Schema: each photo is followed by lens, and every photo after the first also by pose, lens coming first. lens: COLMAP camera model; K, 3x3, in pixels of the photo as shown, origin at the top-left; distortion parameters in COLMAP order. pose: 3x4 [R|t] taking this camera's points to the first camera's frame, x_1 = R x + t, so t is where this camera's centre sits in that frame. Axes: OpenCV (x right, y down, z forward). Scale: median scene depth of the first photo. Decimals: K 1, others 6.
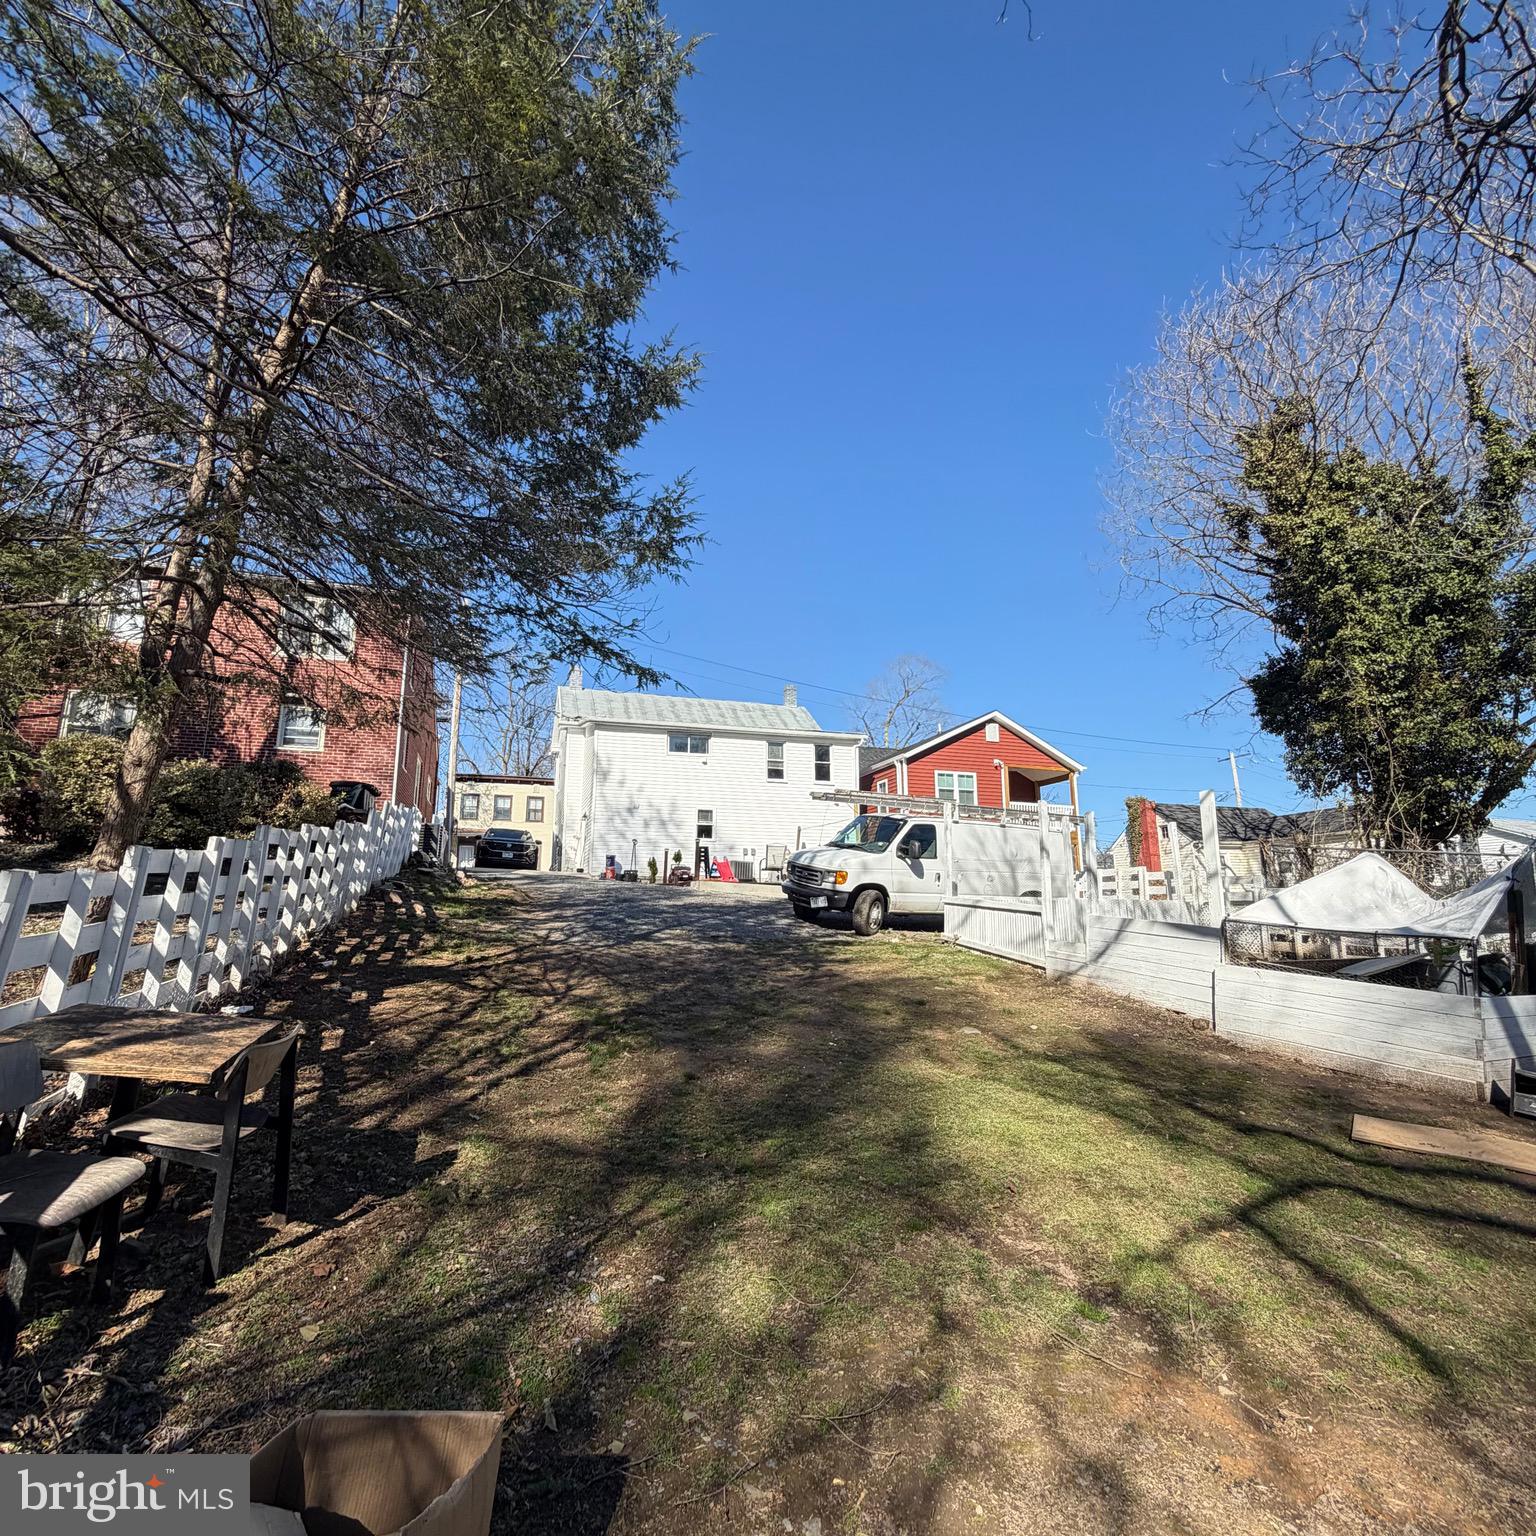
lens RADIAL K [[818.9, 0, 764.2], [0, 818.9, 761.3], [0, 0, 1]] dist [-0.002109, -0.000319]
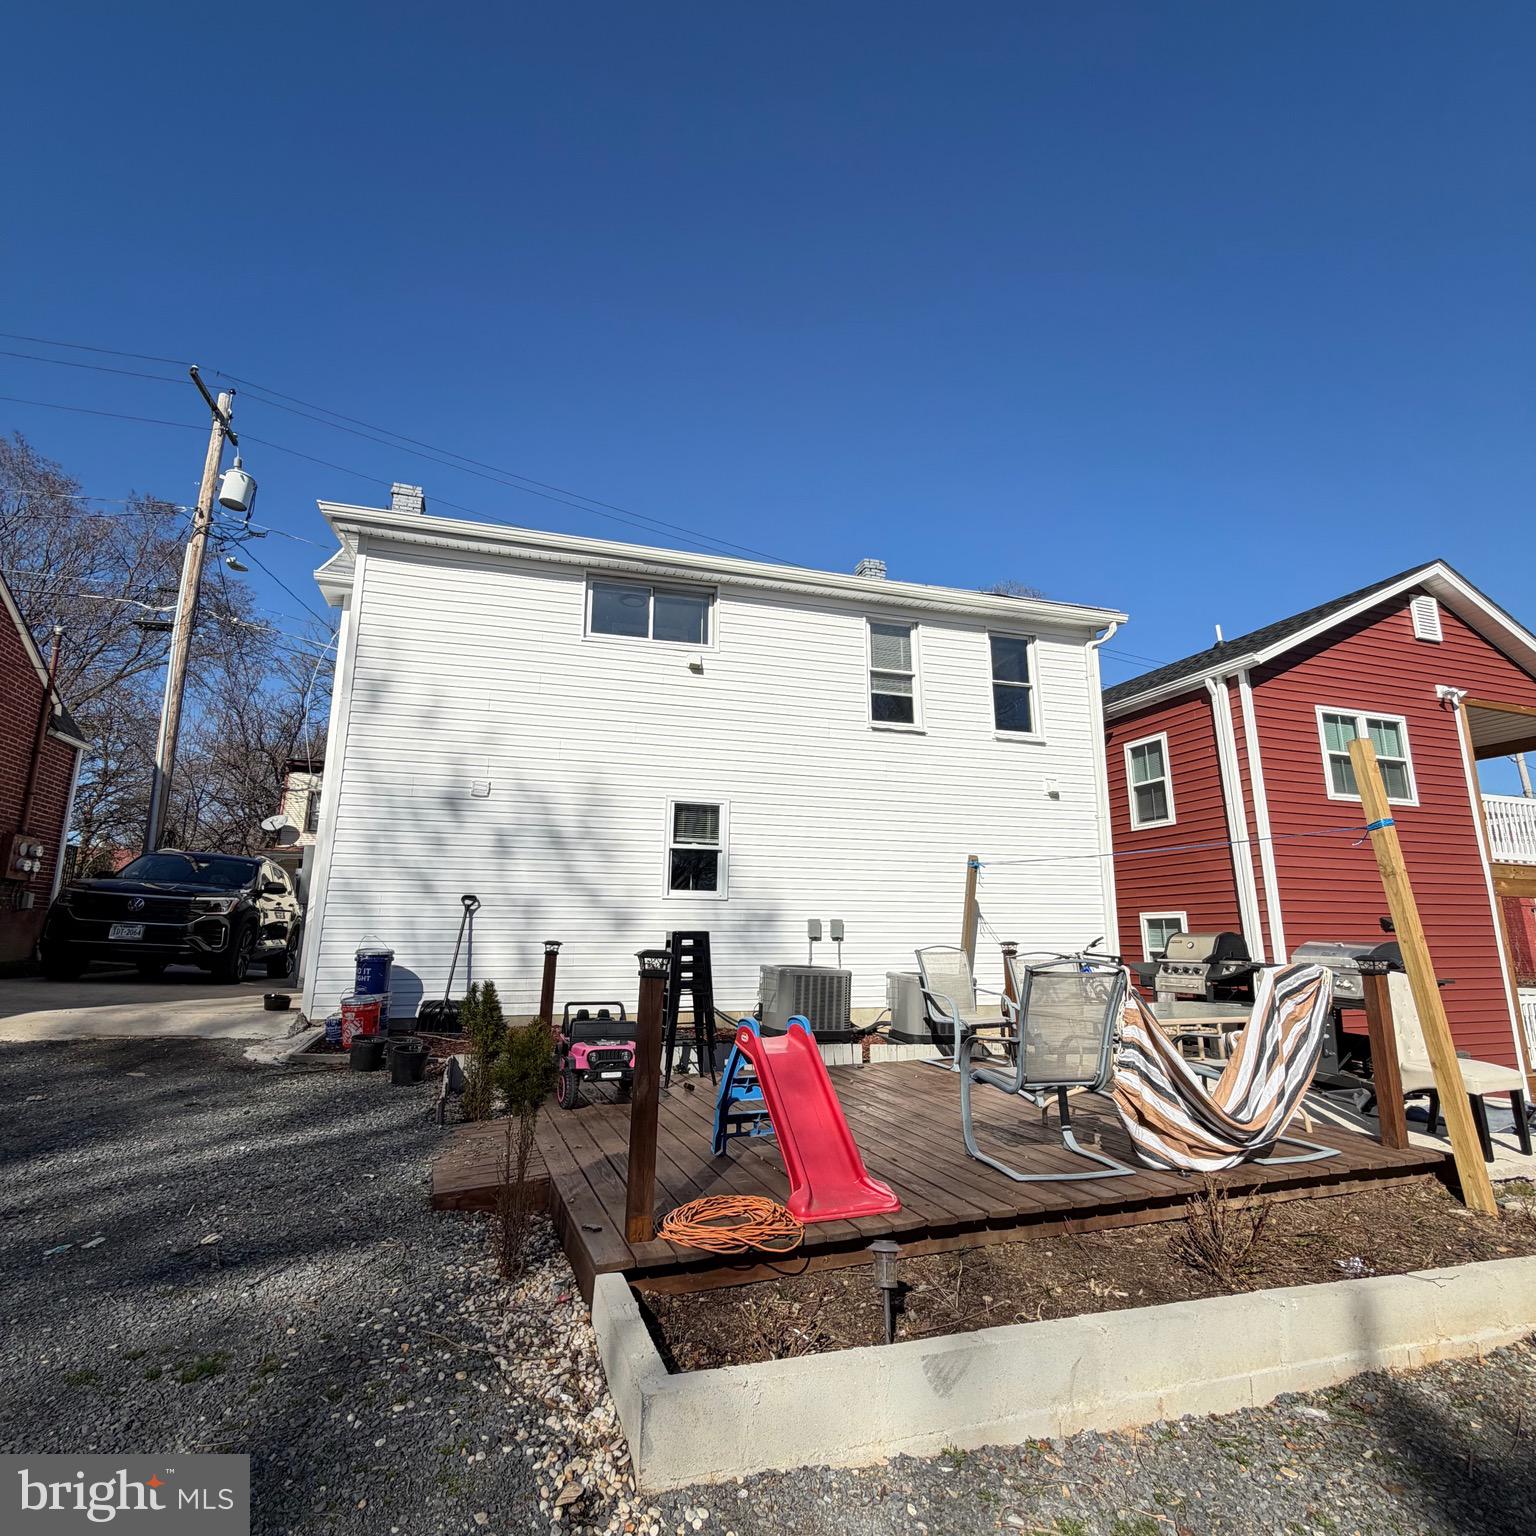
lens RADIAL K [[818.9, 0, 764.2], [0, 818.9, 761.3], [0, 0, 1]] dist [-0.002109, -0.000319]
pose [[0.999965, 0.006382, -0.005358, -0.040739], [-0.006461, 0.999870, -0.014784, 0.044080], [0.005263, 0.014818, 0.999876, 0.634079]]
